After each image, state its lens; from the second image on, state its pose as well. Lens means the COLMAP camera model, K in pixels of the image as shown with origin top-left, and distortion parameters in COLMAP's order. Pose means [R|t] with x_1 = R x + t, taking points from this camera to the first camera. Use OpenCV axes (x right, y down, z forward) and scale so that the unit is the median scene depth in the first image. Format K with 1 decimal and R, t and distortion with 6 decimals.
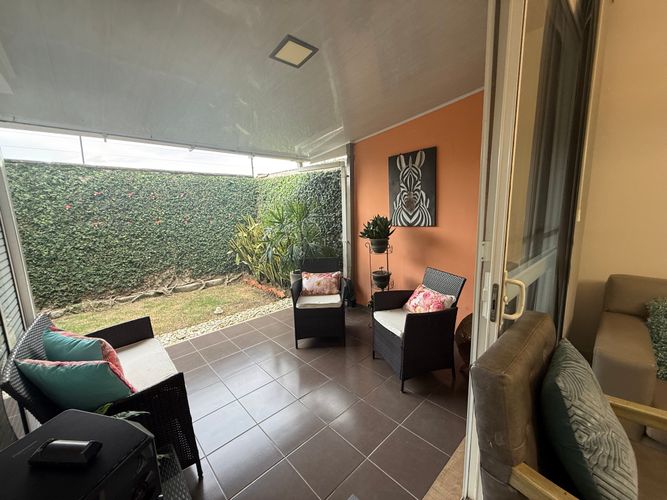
lens RADIAL K [[266.7, 0, 331.1], [0, 266.7, 250.3], [0, 0, 1]] dist [-0.000508, 0.000415]
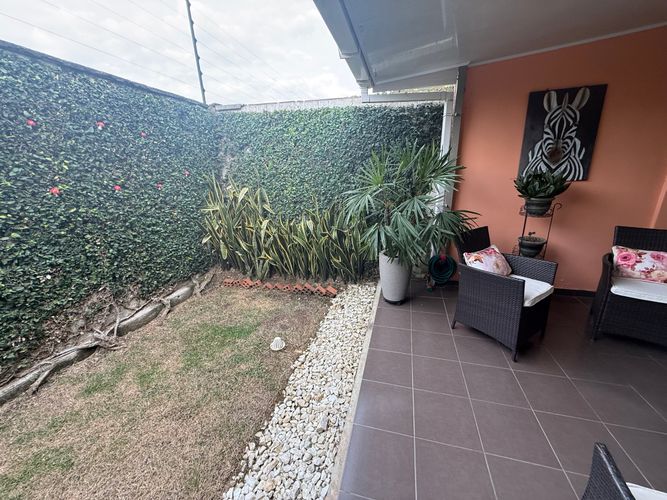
lens RADIAL K [[266.7, 0, 333.9], [0, 266.7, 249.6], [0, 0, 1]] dist [-0.000508, 0.000415]
pose [[0.841747, -0.149563, 0.518742, -0.660818], [0.083374, 0.985345, 0.148806, -0.050761], [-0.533396, -0.082008, 0.841881, 0.535277]]
